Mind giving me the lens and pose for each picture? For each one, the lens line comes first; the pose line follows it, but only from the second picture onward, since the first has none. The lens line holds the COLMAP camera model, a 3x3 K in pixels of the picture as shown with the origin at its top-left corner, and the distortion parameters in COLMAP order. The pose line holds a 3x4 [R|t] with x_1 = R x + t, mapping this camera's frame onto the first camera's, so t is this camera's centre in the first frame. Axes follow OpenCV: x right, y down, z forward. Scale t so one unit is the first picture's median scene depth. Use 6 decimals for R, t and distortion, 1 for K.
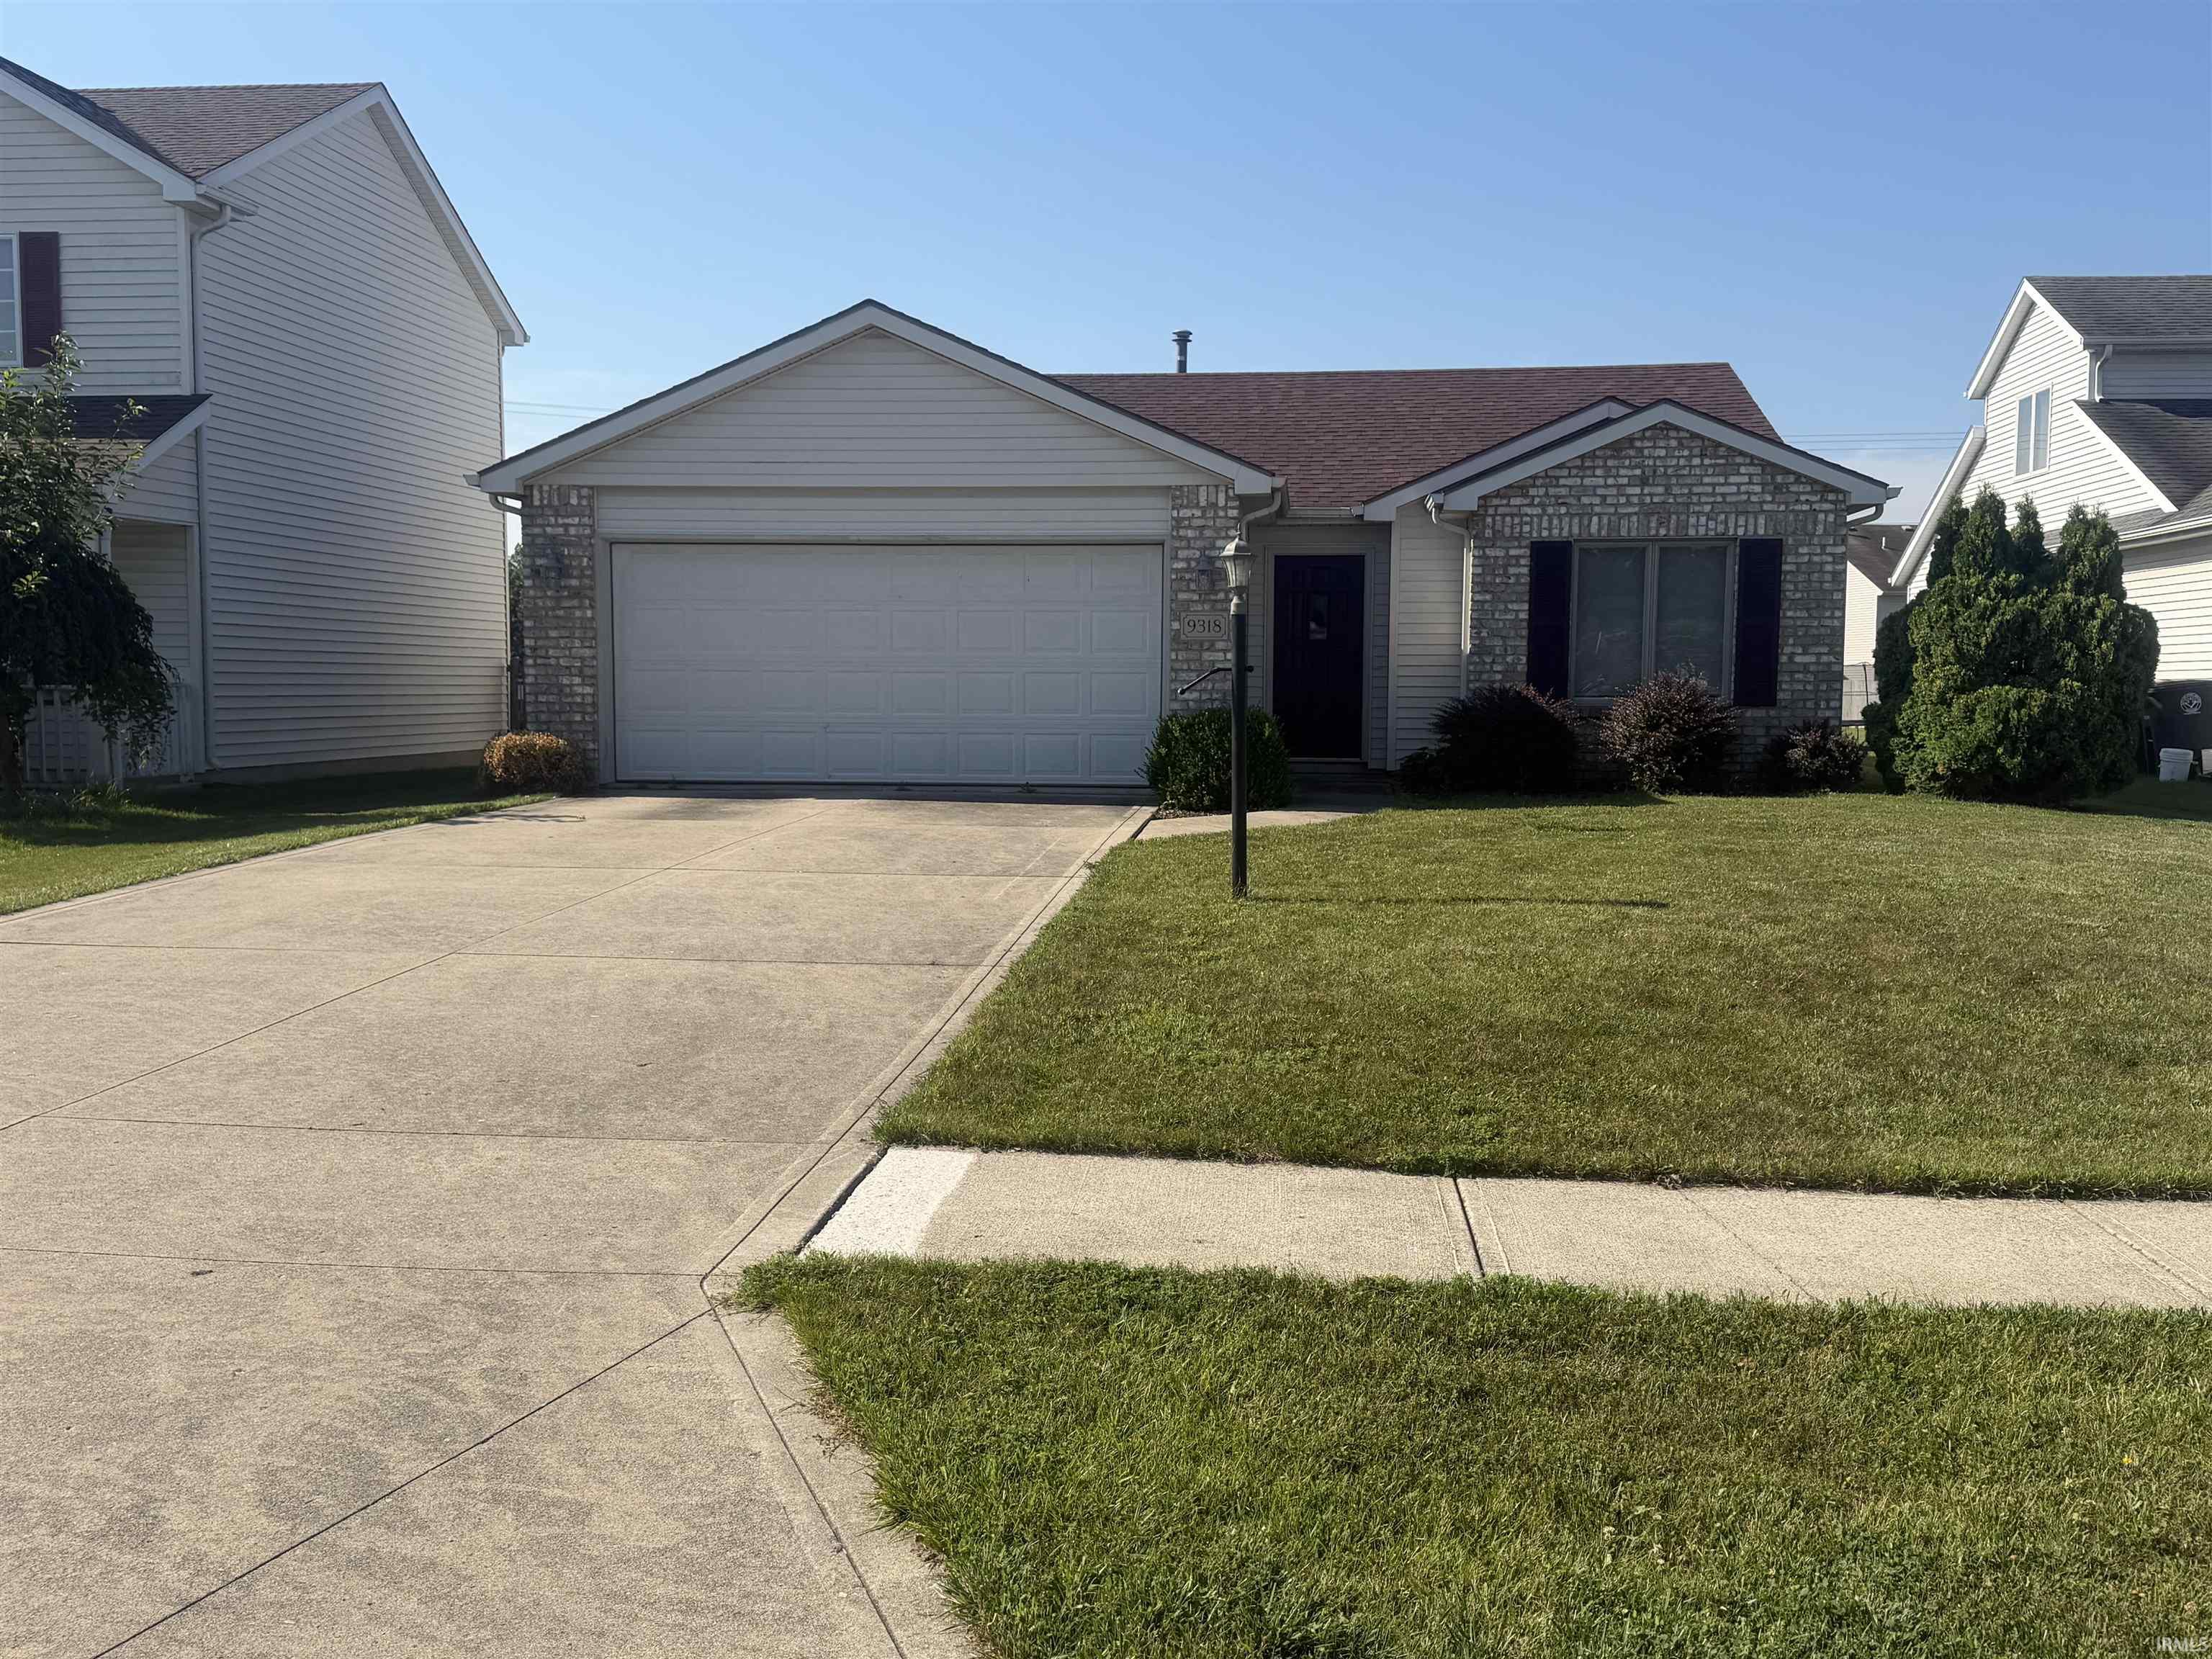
lens RADIAL K [[2082.2, 0, 1106.0], [0, 2082.2, 829.5], [0, 0, 1]] dist [0.188153, -0.382916]
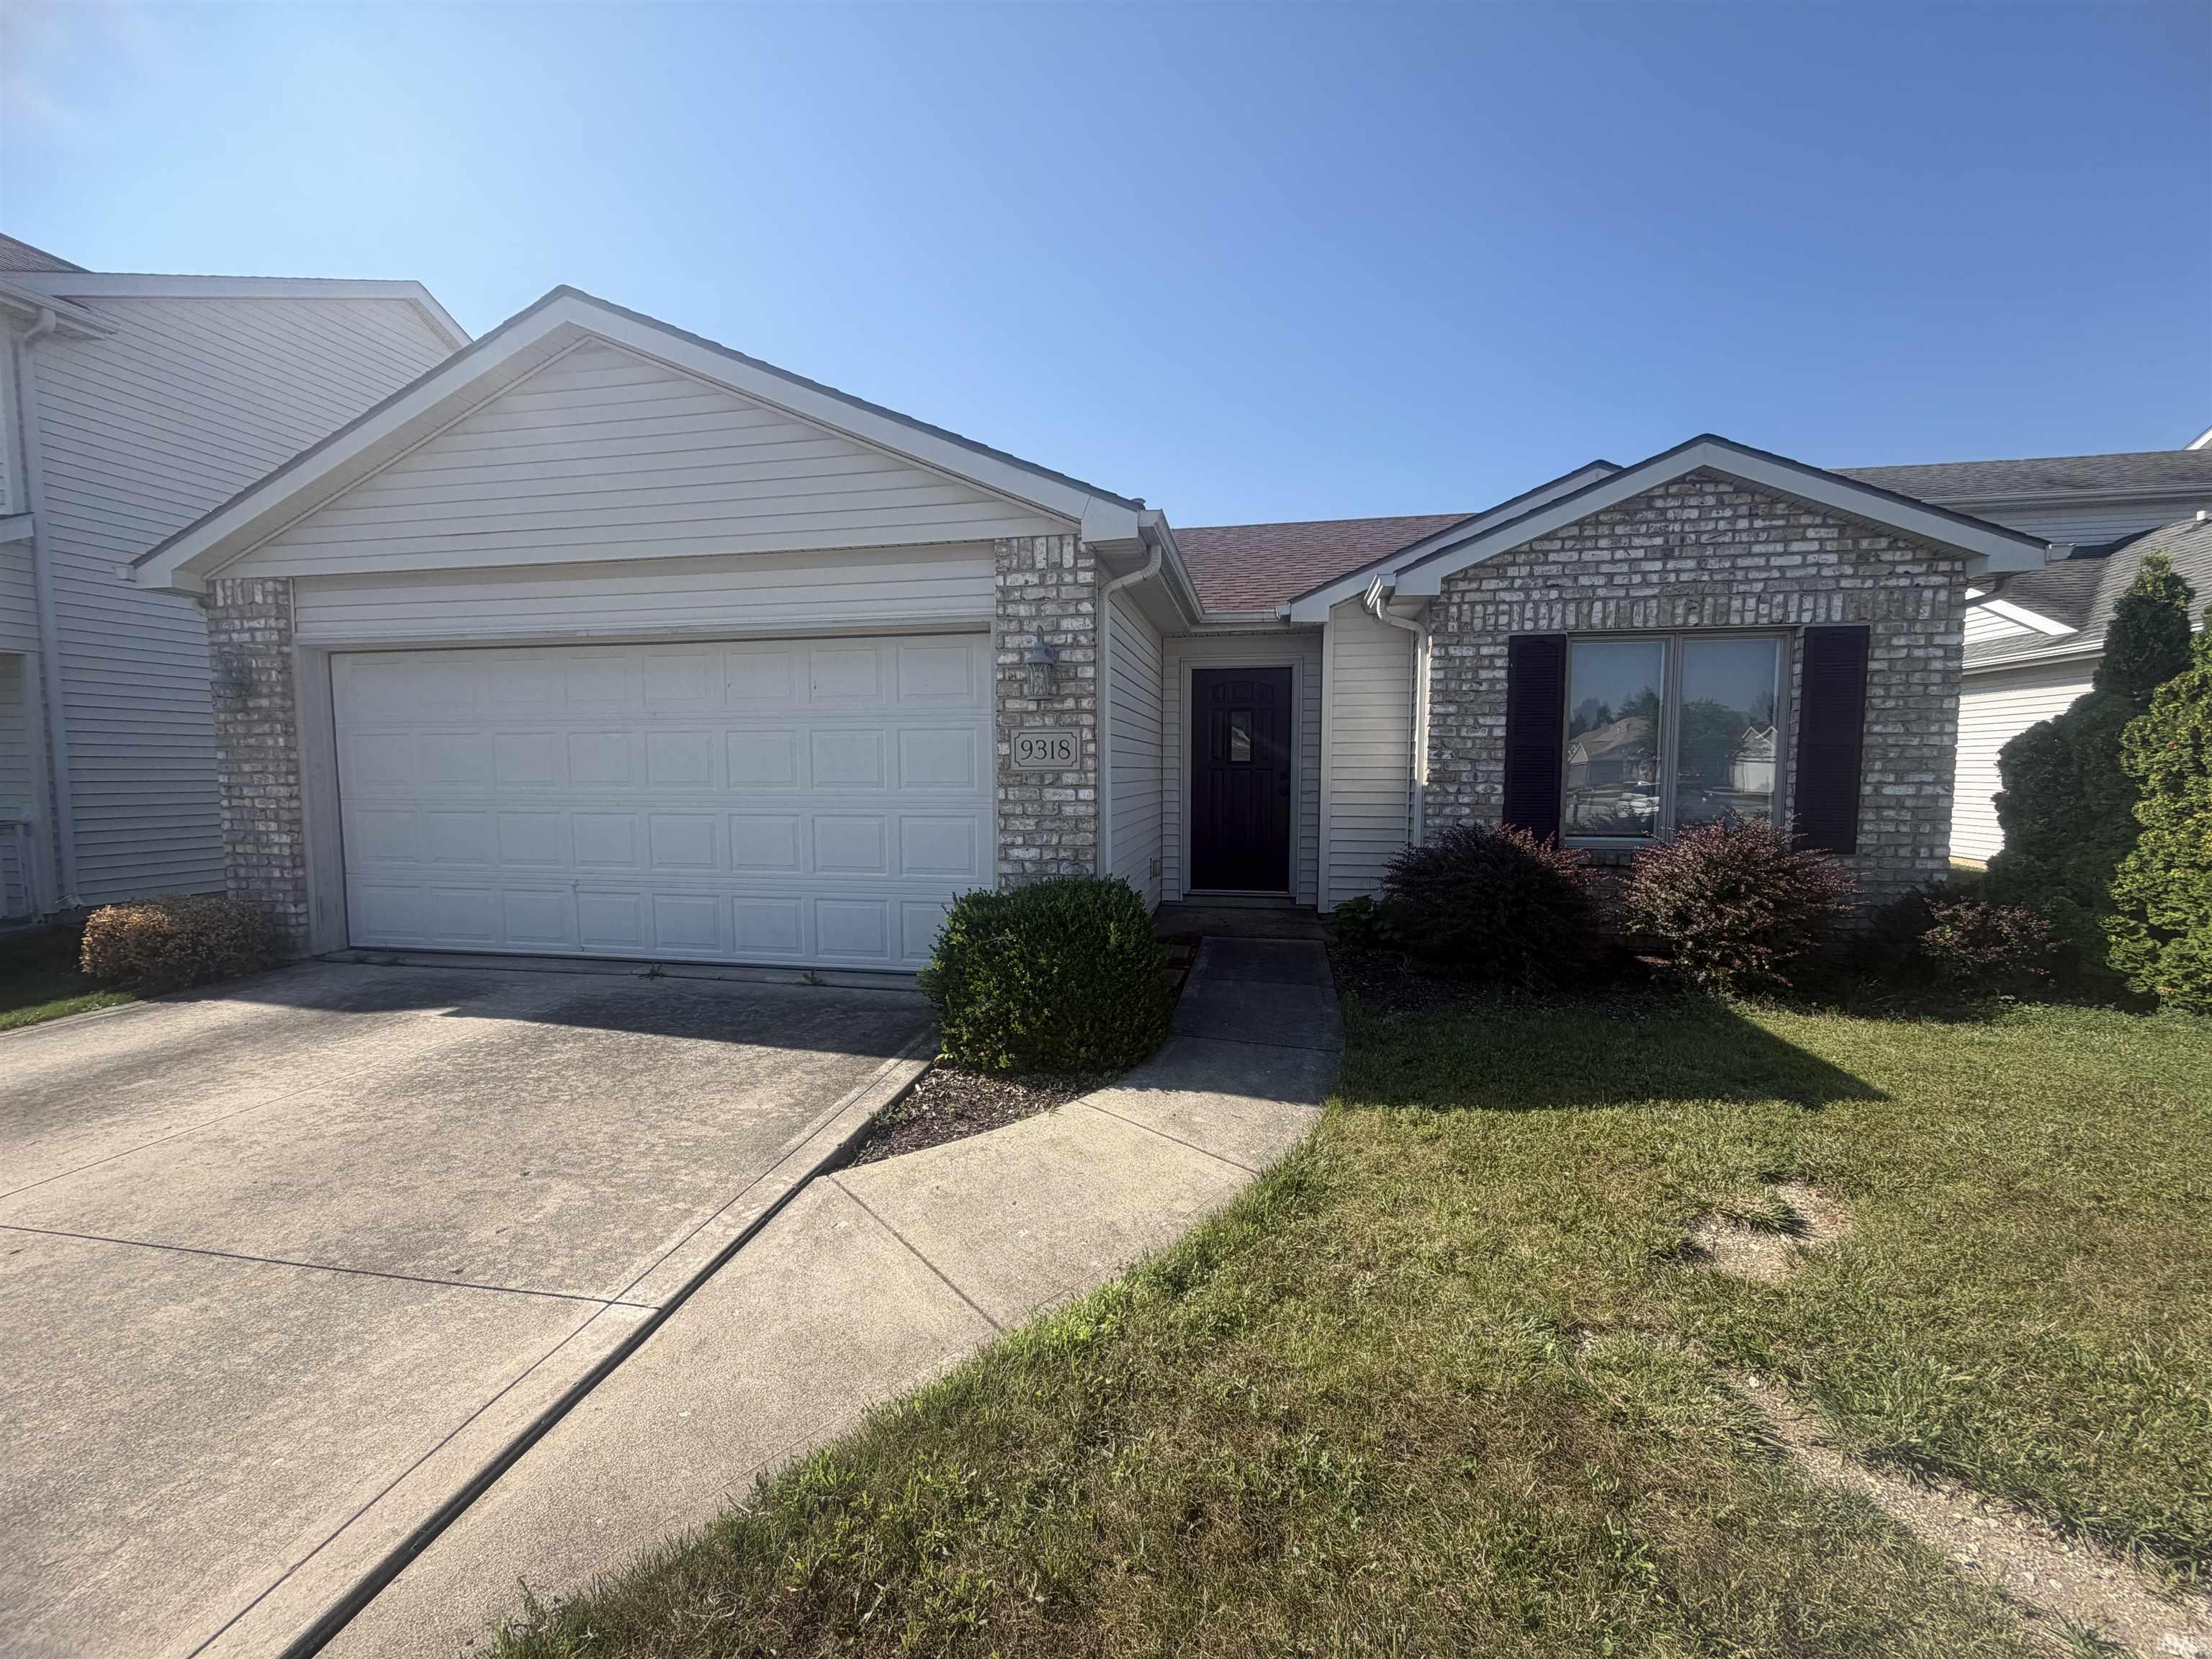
lens RADIAL K [[885.7, 0, 1095.9], [0, 885.7, 830.1], [0, 0, 1]] dist [0.000226, 0.000202]
pose [[0.995180, 0.000829, -0.098067, 0.087873], [-0.000766, 0.999999, 0.000680, -0.069878], [0.098067, -0.000602, 0.995180, 0.699445]]
